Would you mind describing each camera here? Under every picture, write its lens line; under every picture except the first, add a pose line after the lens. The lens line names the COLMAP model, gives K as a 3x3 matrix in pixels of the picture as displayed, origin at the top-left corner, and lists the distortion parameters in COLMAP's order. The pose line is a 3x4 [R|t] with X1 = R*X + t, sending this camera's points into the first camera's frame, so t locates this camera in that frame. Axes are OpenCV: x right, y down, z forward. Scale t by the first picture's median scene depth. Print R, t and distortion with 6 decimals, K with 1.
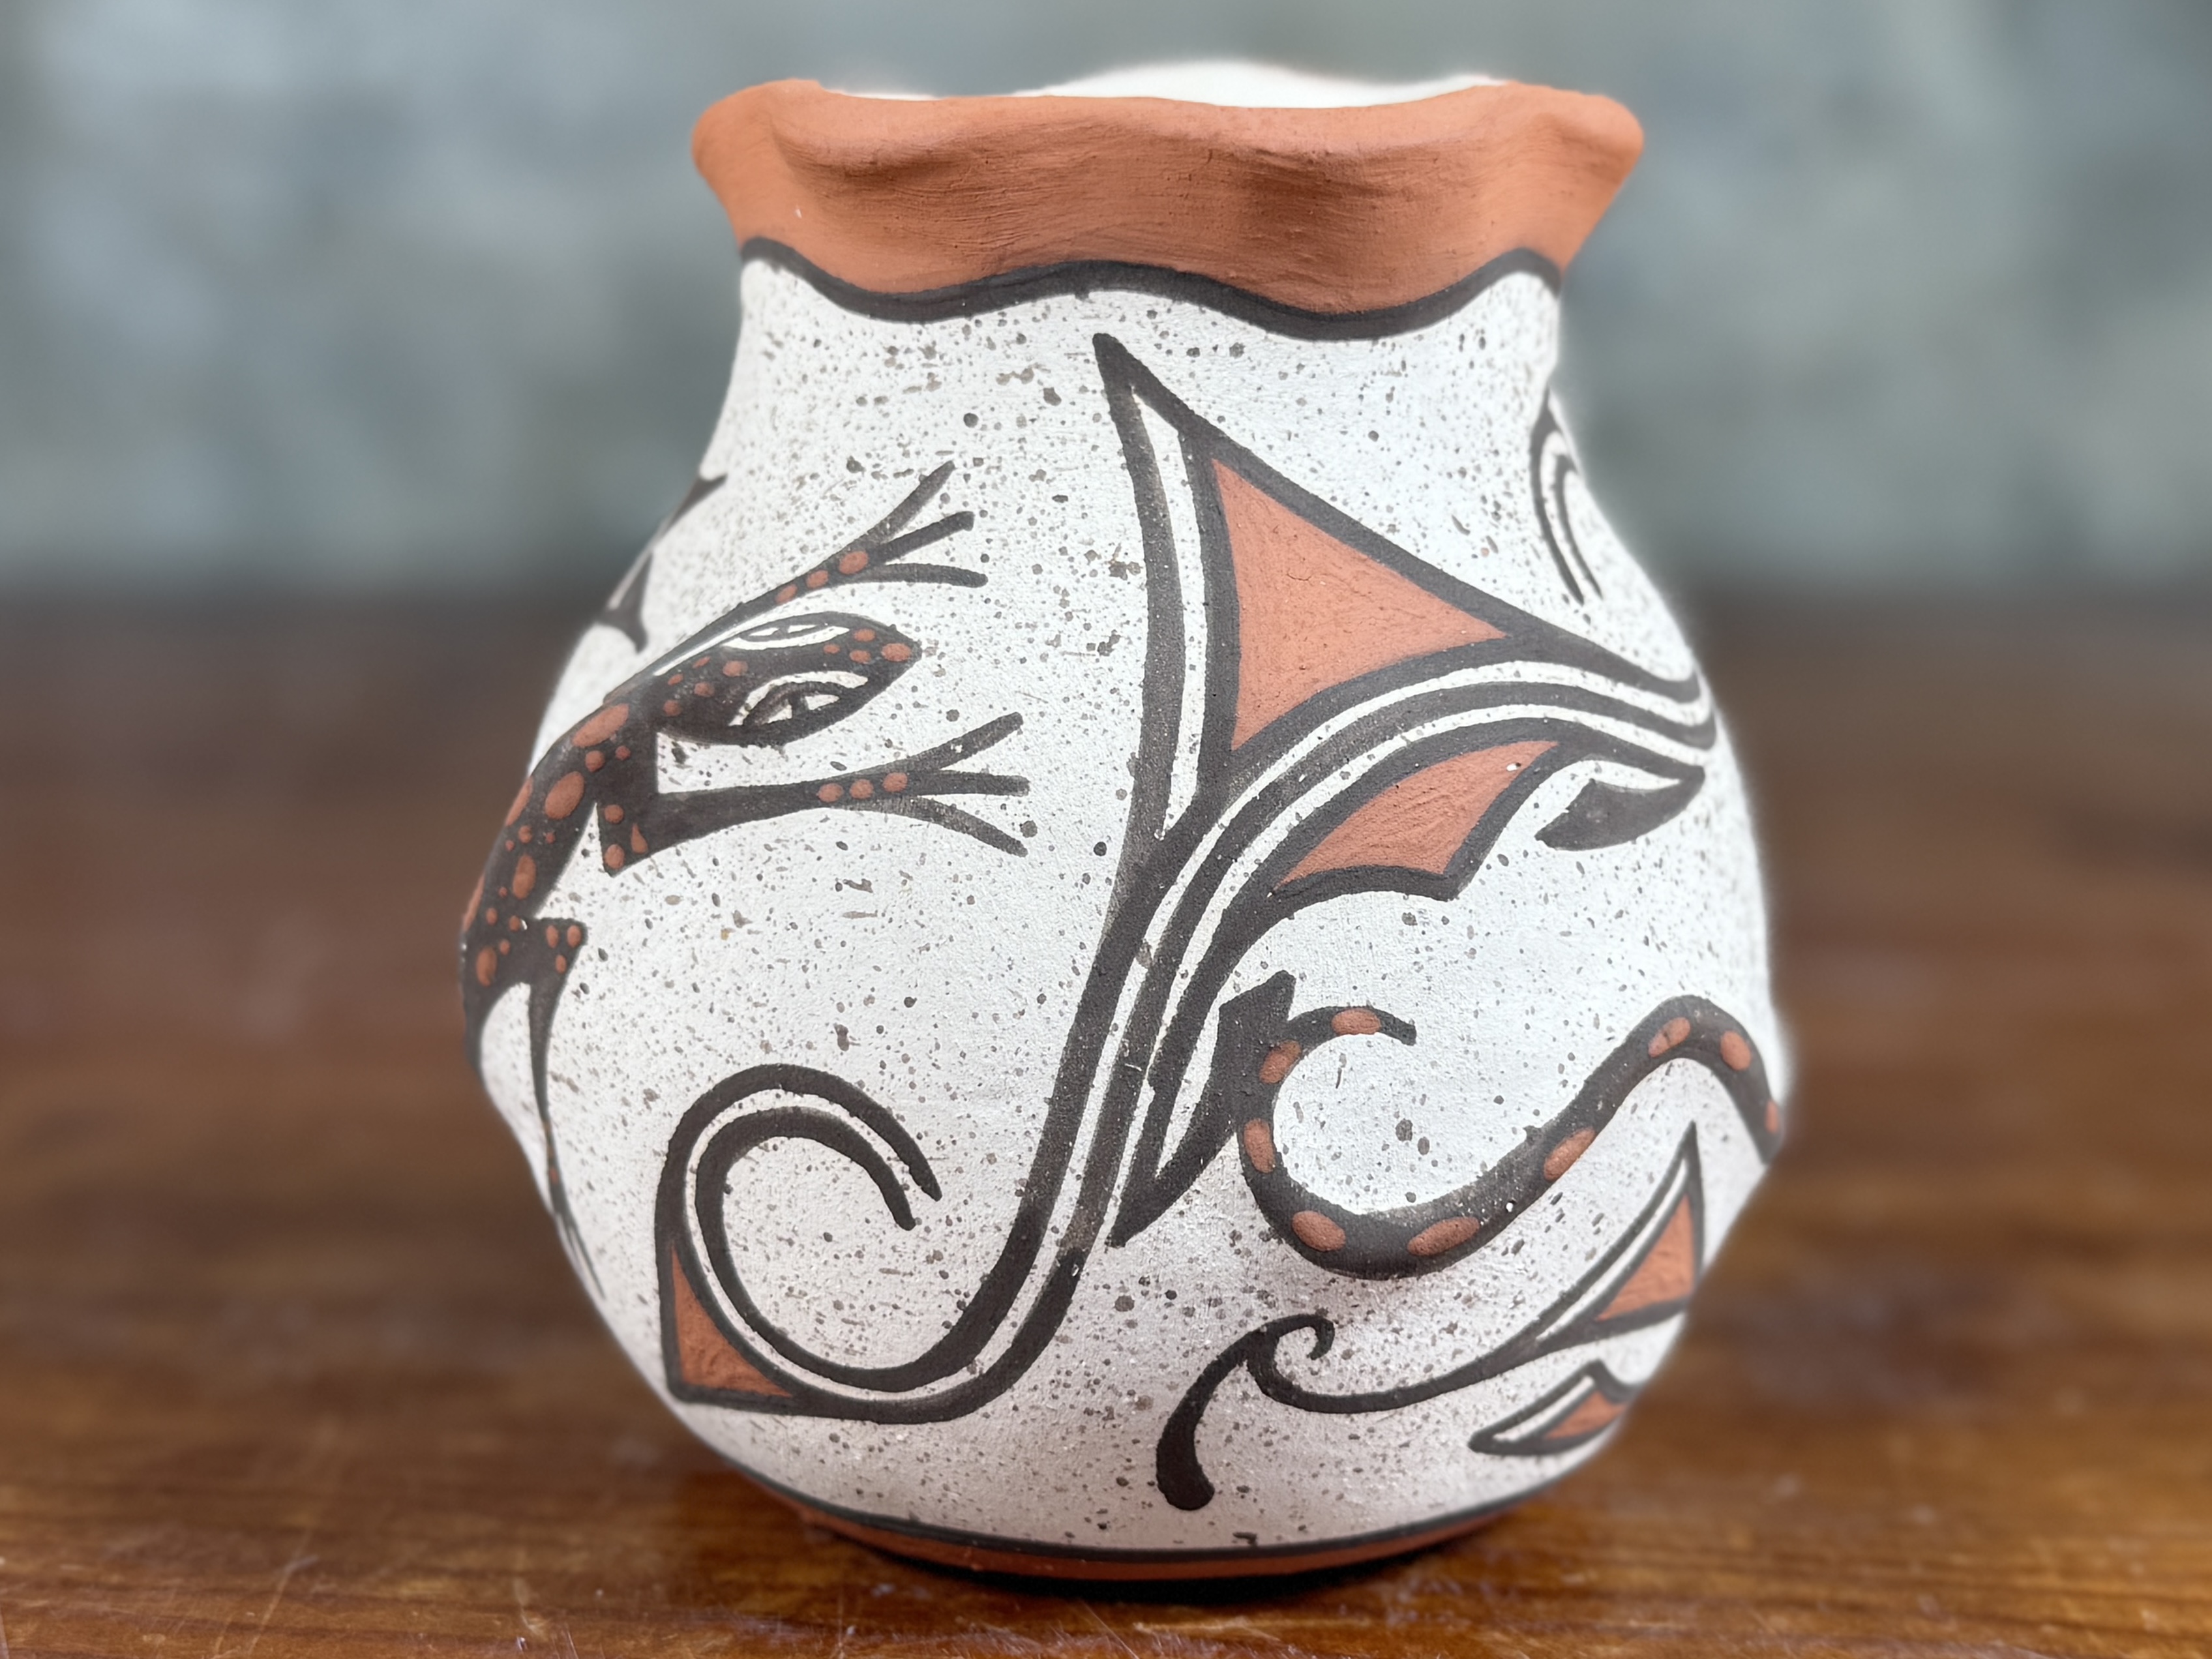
lens RADIAL K [[2064.9, 0, 1106.0], [0, 2064.9, 829.5], [0, 0, 1]] dist [0.010222, 0.002618]
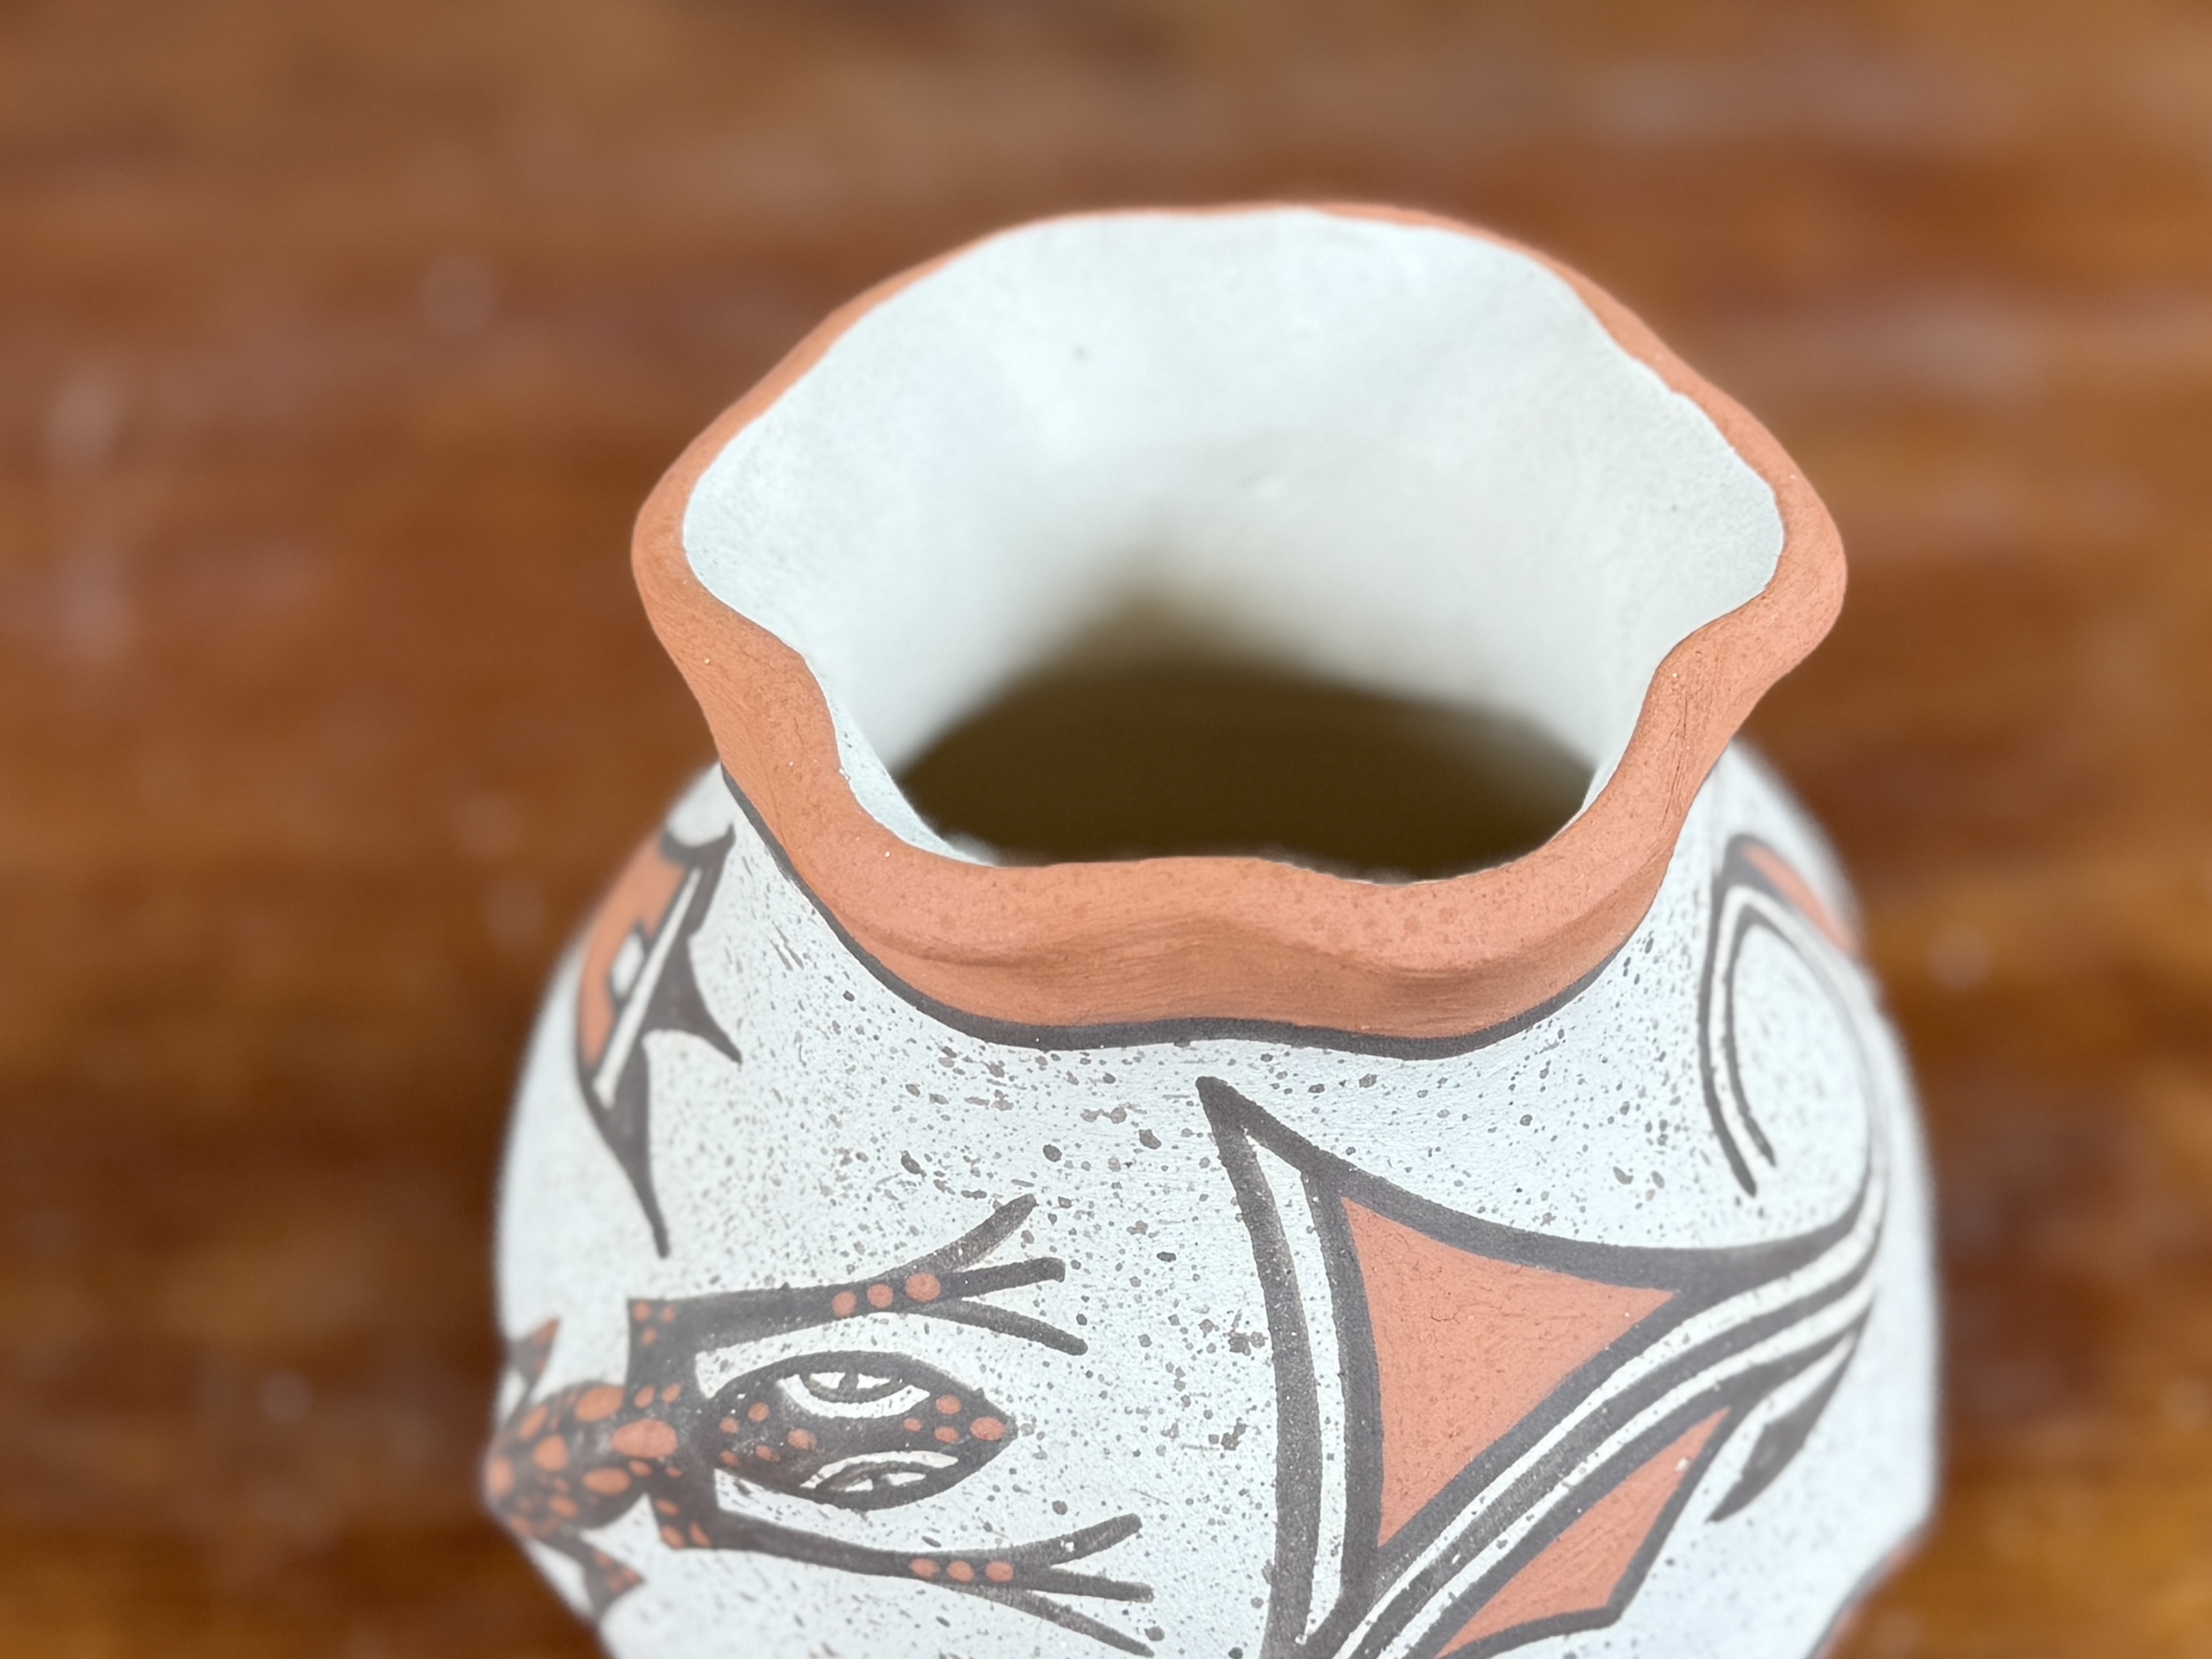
lens RADIAL K [[2426.5, 0, 1152.0], [0, 2426.5, 830.9], [0, 0, 1]] dist [0.004169, 0.006057]
pose [[0.997715, -0.061188, 0.028640, -0.046092], [0.048384, 0.943021, 0.329197, -0.656539], [-0.047151, -0.327059, 0.943827, 0.109665]]
